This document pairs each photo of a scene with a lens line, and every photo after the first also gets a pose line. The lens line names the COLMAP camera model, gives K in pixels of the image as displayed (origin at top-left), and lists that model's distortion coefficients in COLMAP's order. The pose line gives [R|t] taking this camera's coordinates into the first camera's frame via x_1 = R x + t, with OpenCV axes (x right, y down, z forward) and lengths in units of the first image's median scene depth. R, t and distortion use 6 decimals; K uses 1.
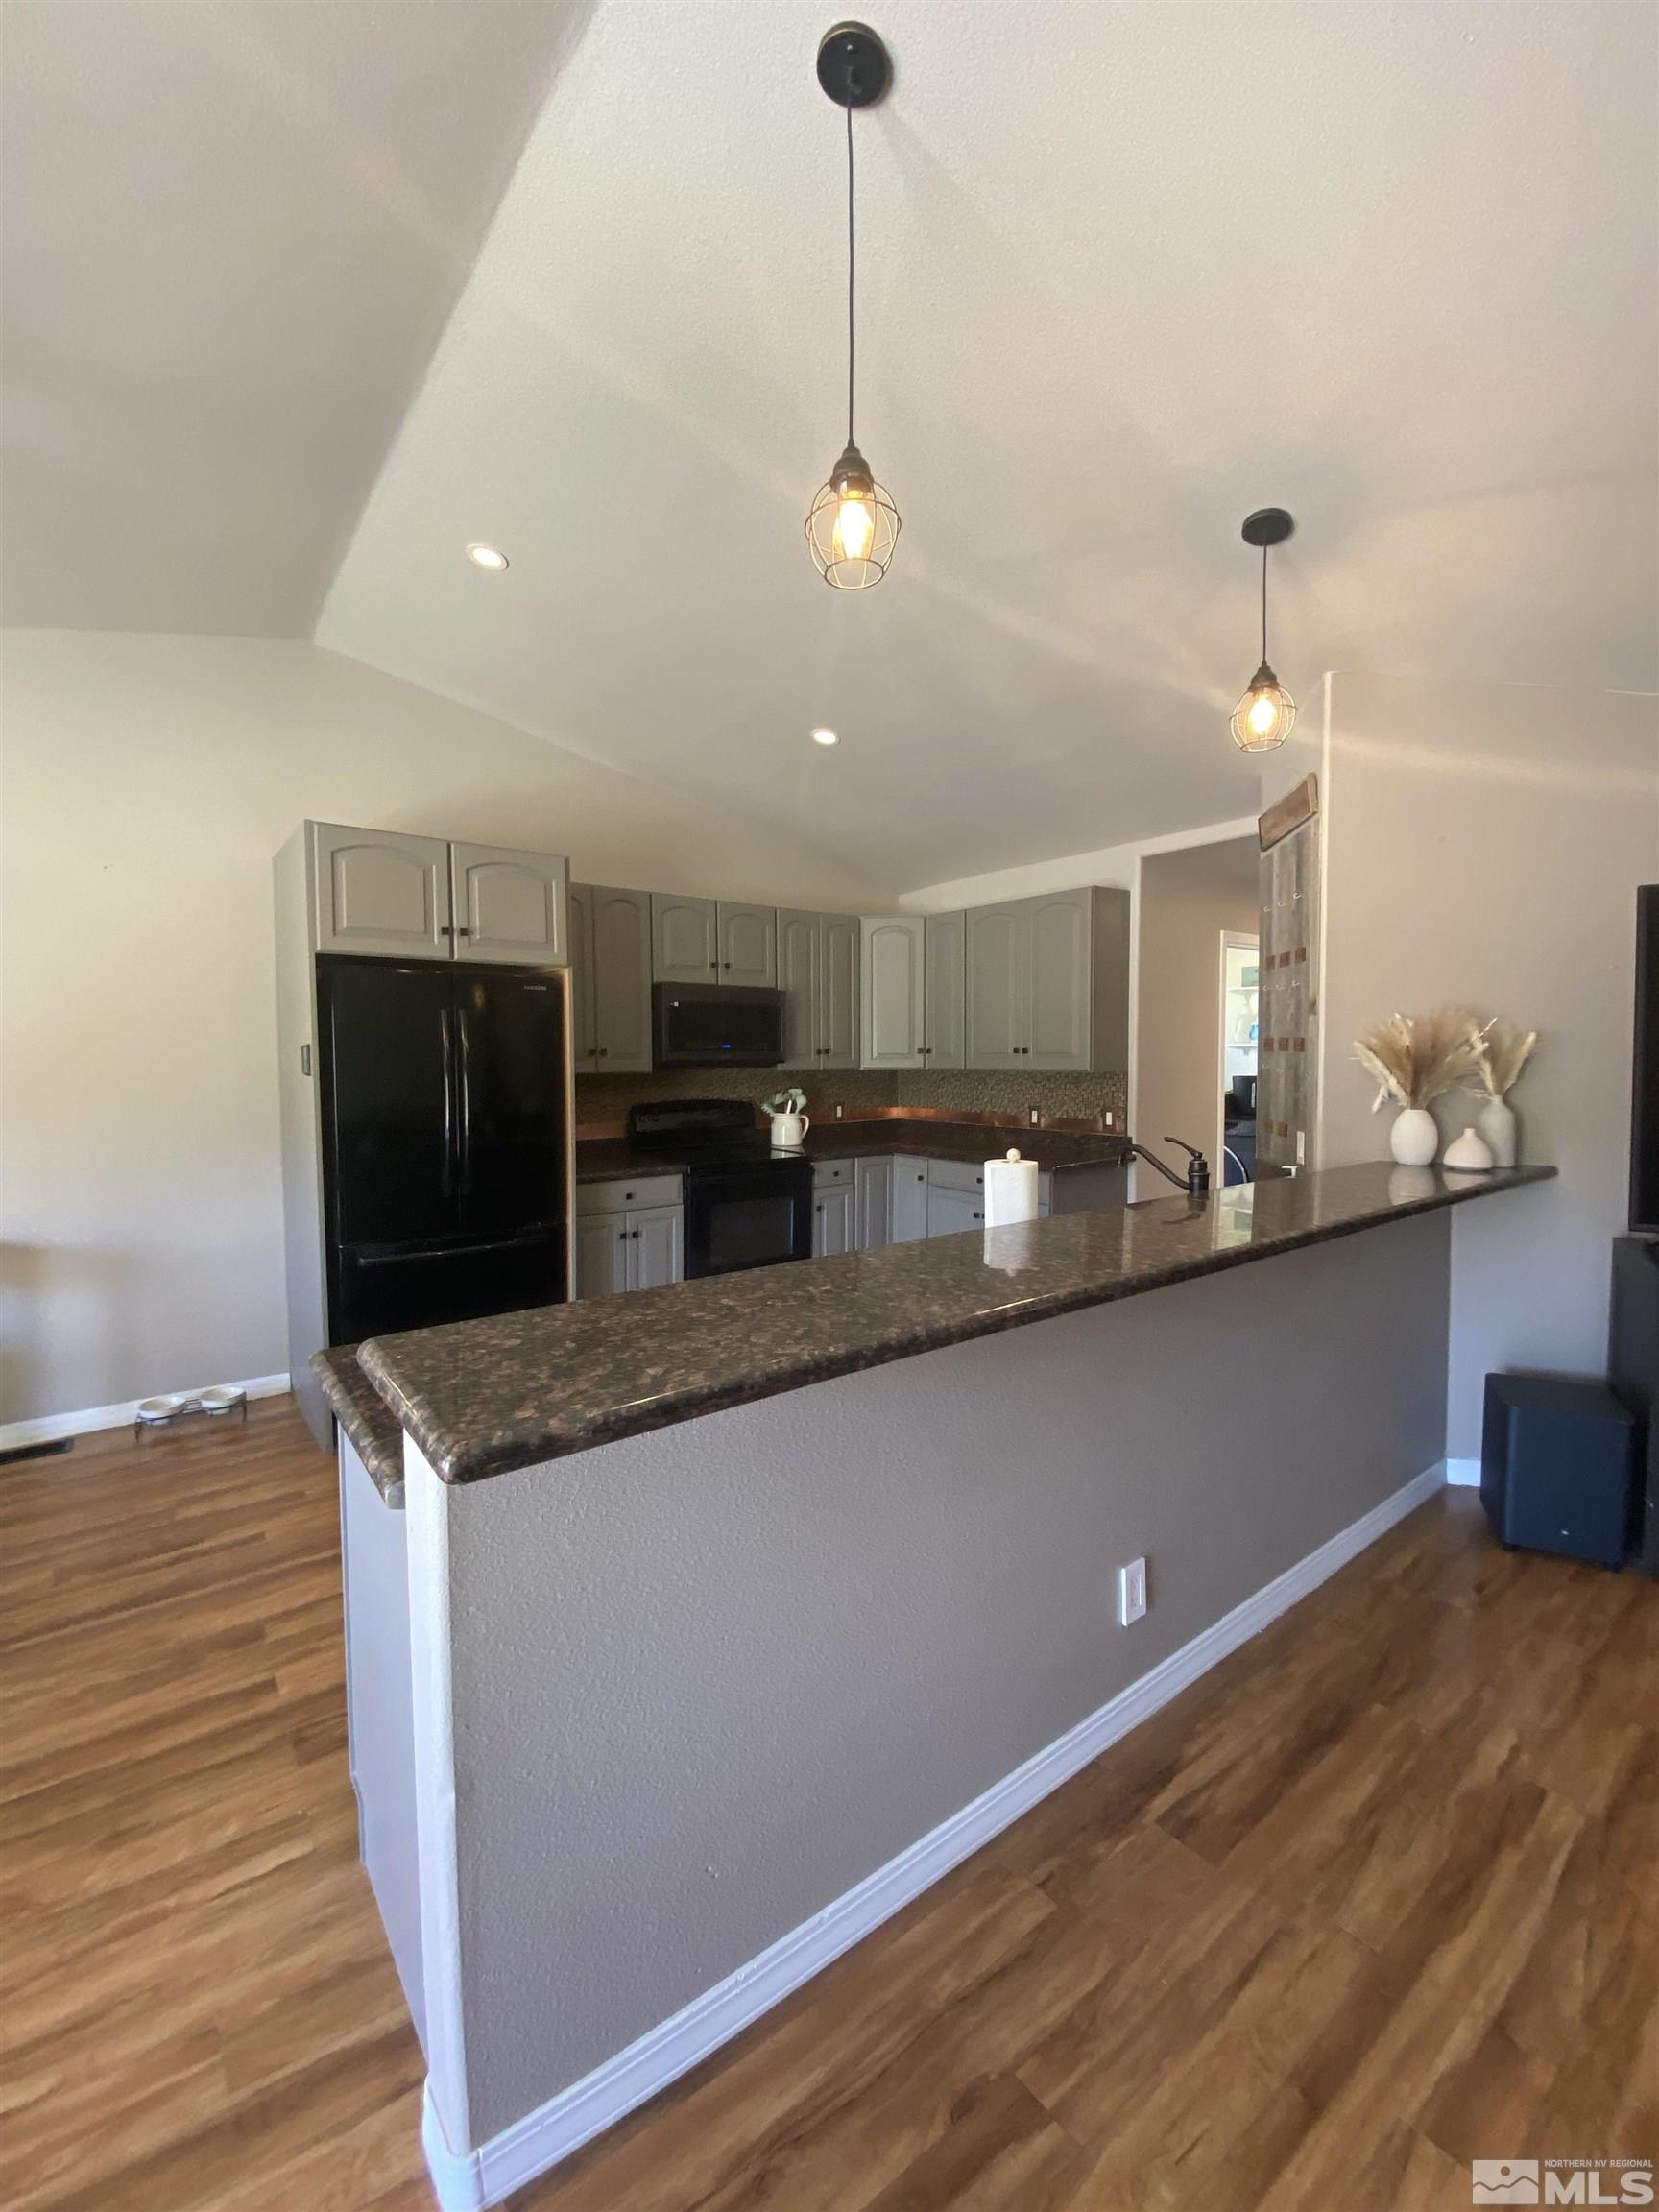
lens RADIAL K [[899.9, 0, 822.9], [0, 899.9, 1096.2], [0, 0, 1]] dist [0.019234, -0.019405]
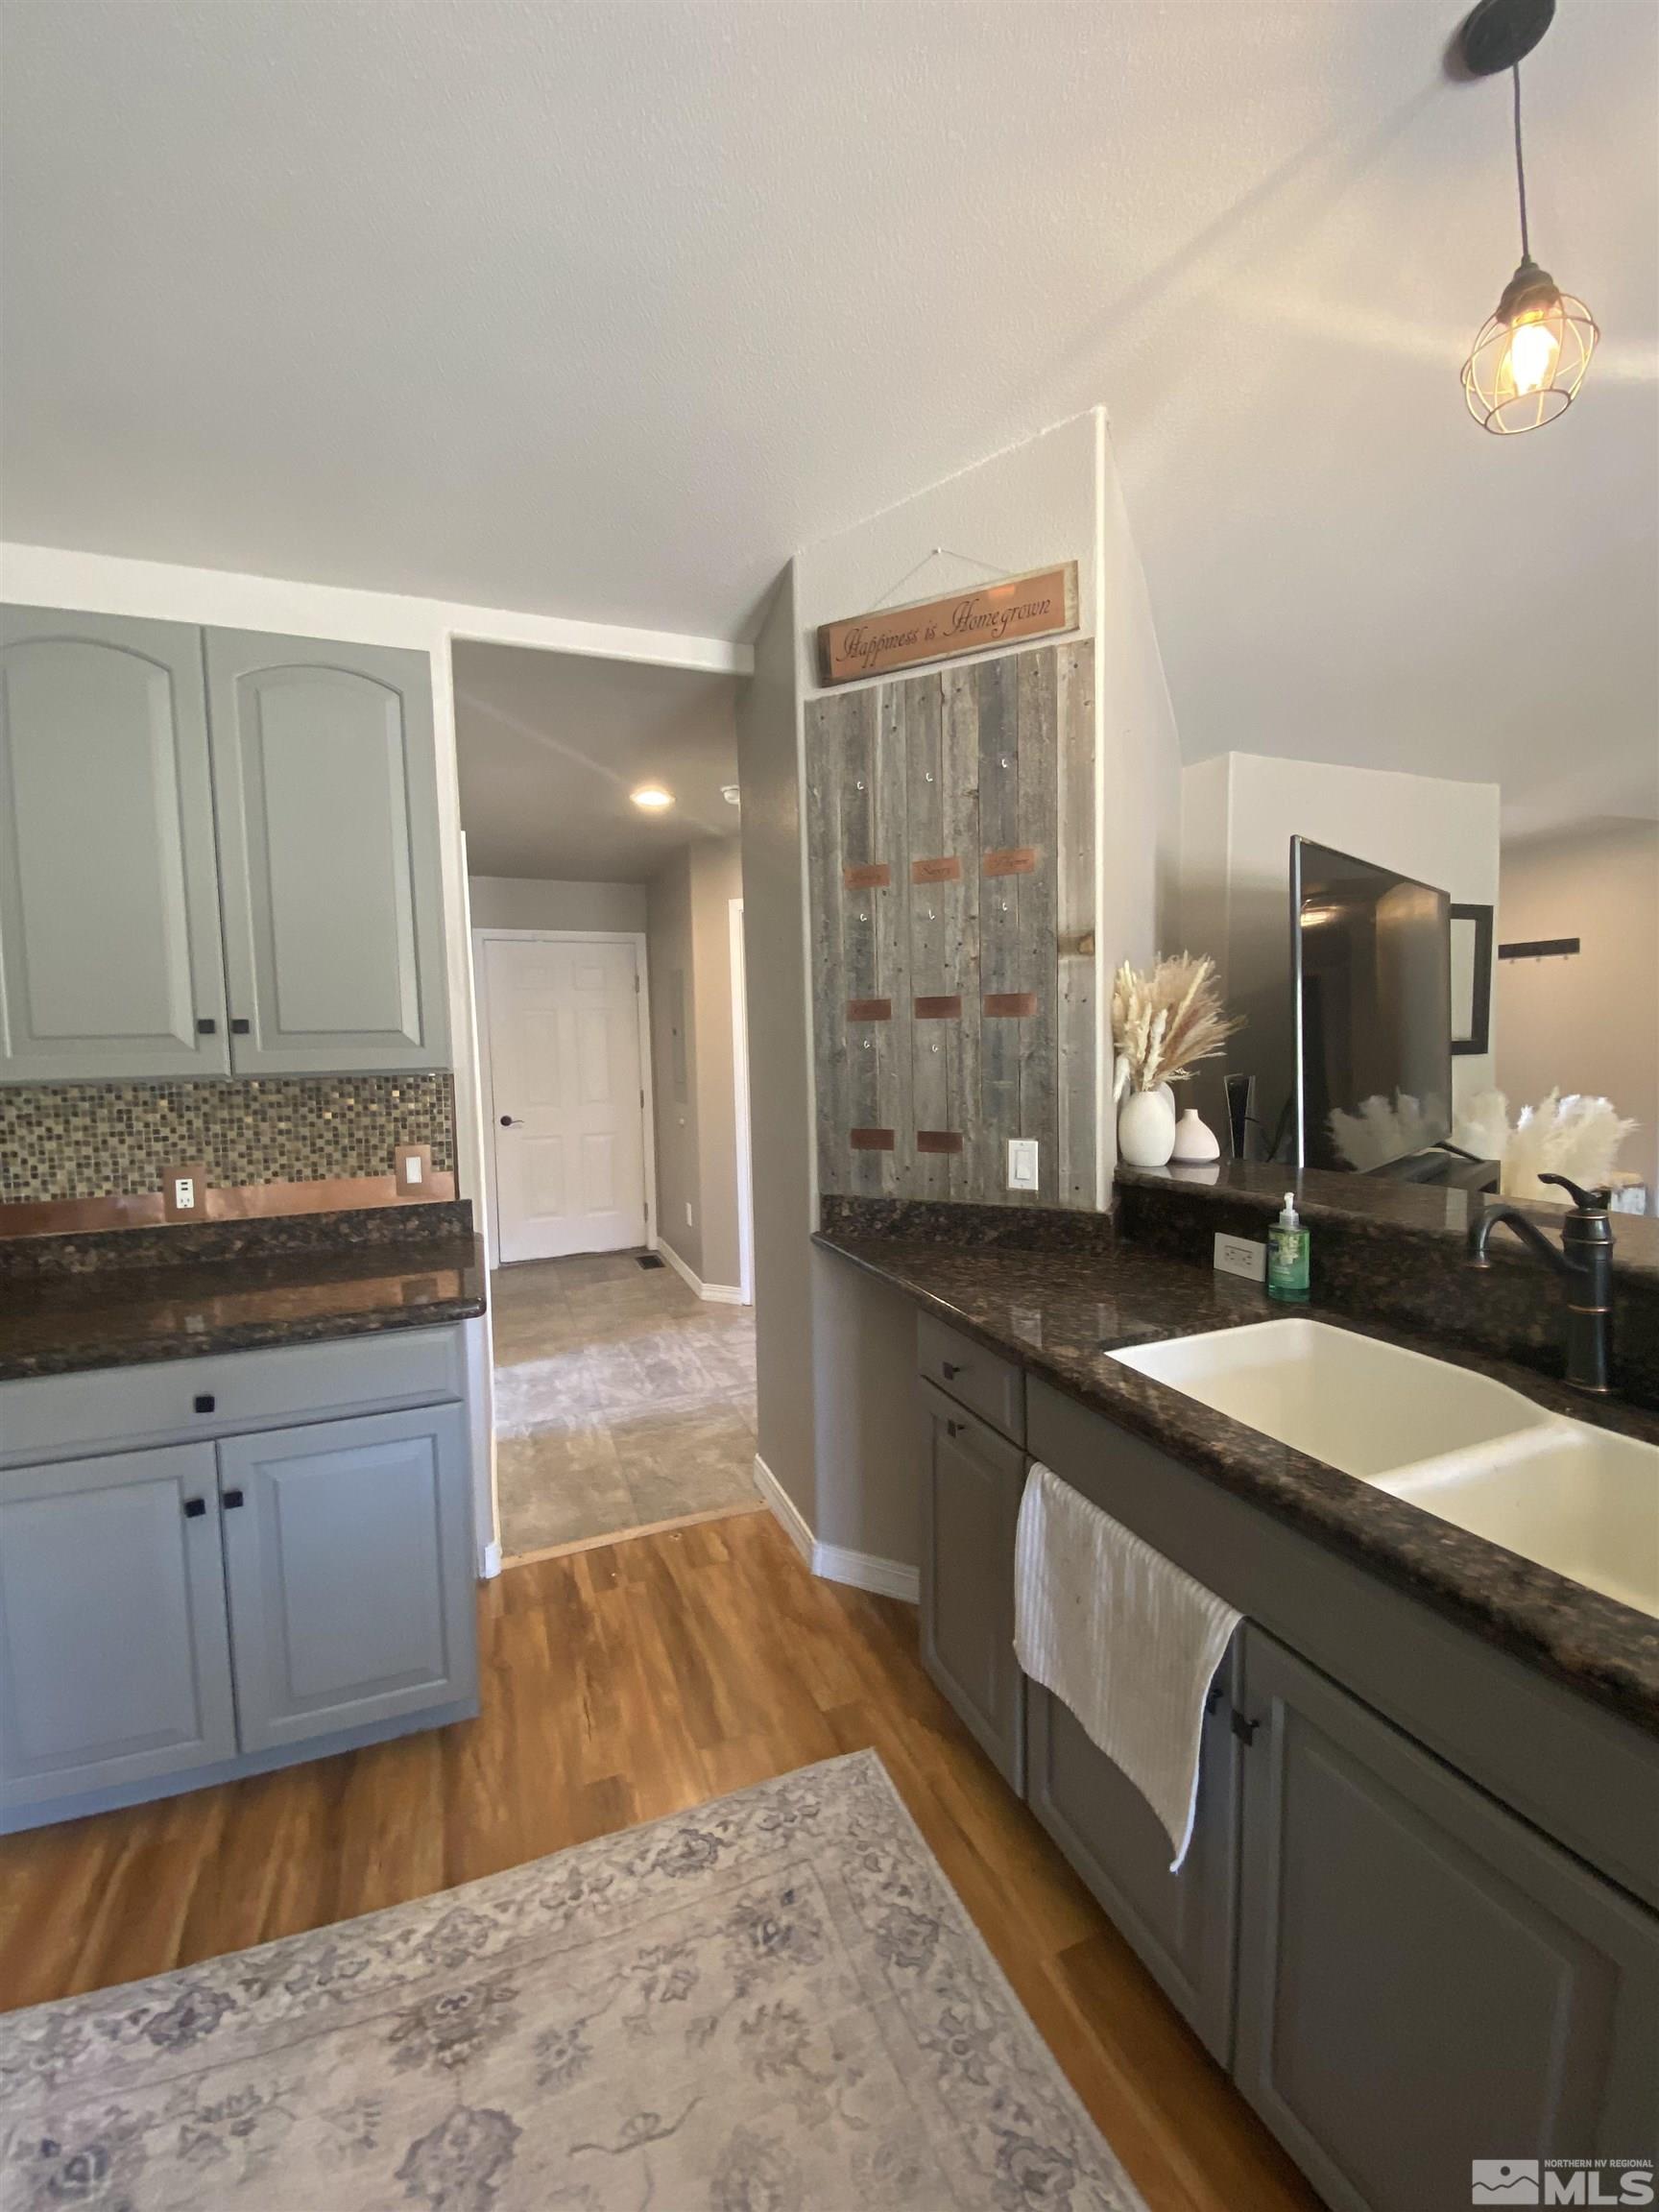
lens RADIAL K [[899.9, 0, 822.9], [0, 899.9, 1096.2], [0, 0, 1]] dist [0.019234, -0.019405]
pose [[0.276155, -0.066775, 0.958791, -0.077871], [0.068921, 0.996391, 0.049543, -0.022741], [-0.958639, 0.052399, 0.279761, 0.642330]]
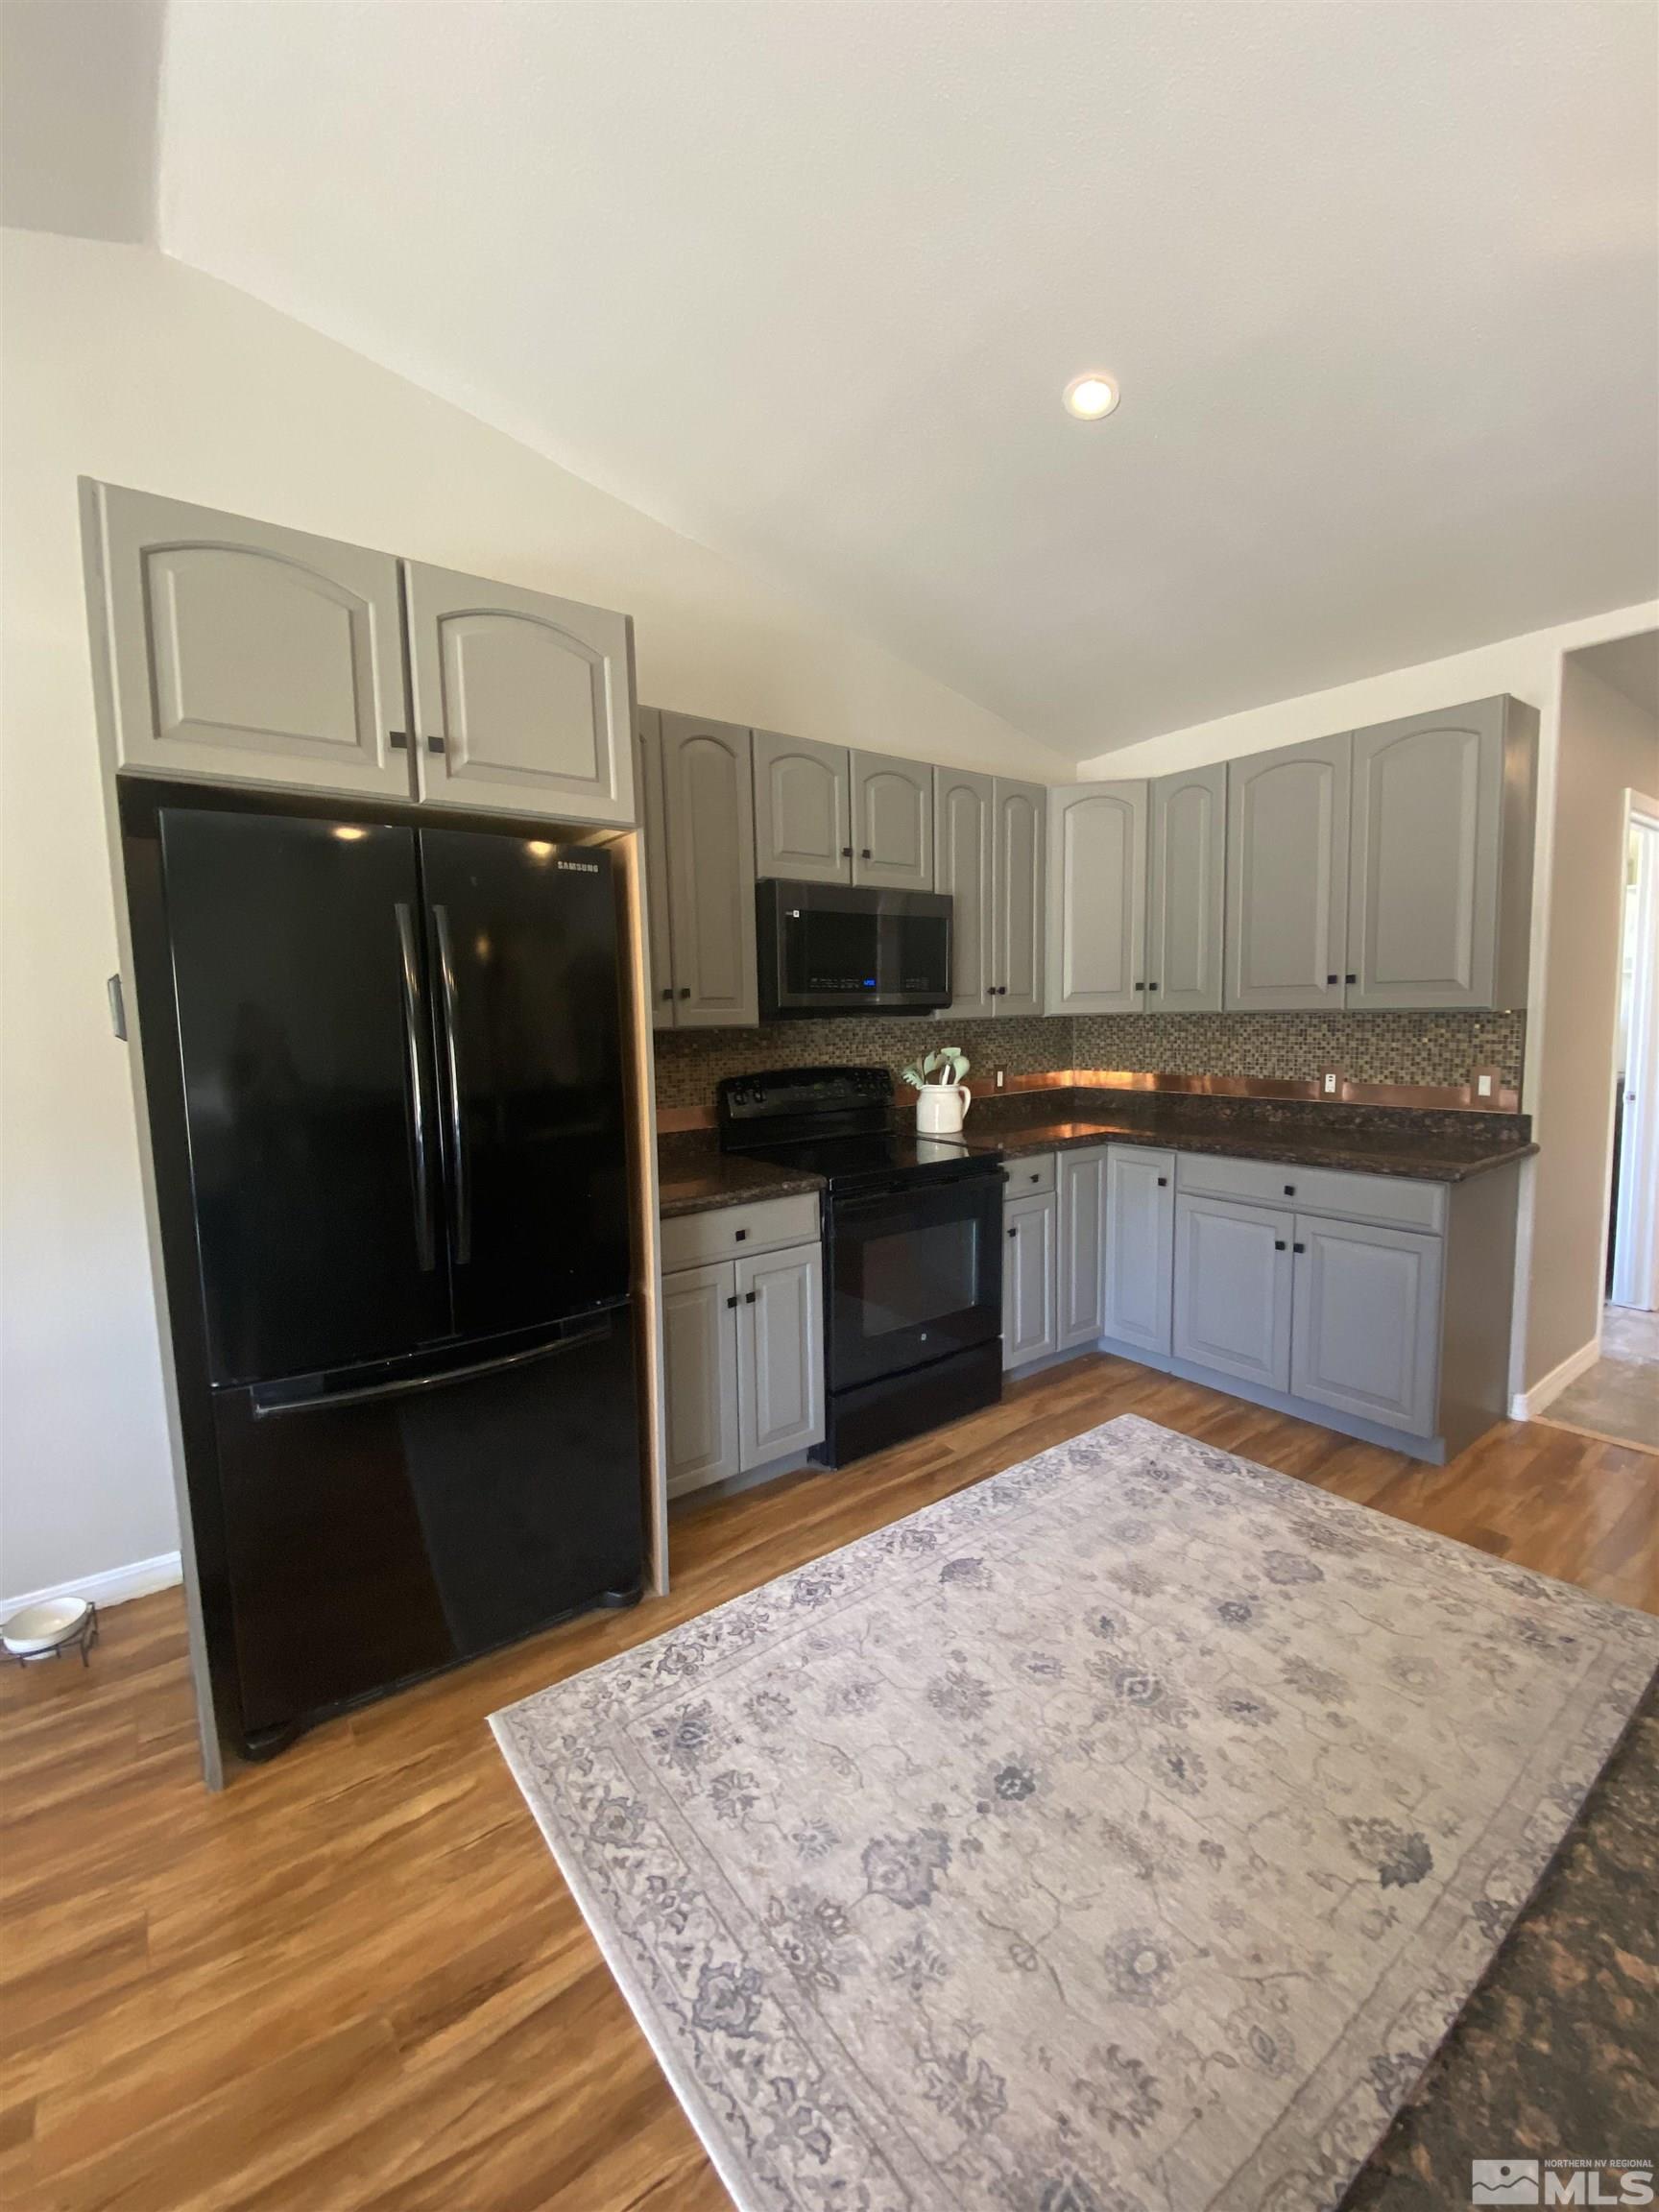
lens RADIAL K [[916.2, 0, 823.8], [0, 916.2, 1104.4], [0, 0, 1]] dist [0.016518, -0.014538]
pose [[0.999748, -0.018239, -0.013063, -0.130479], [0.018943, 0.998250, 0.056014, -0.006690], [0.012019, -0.056247, 0.998345, 0.348443]]
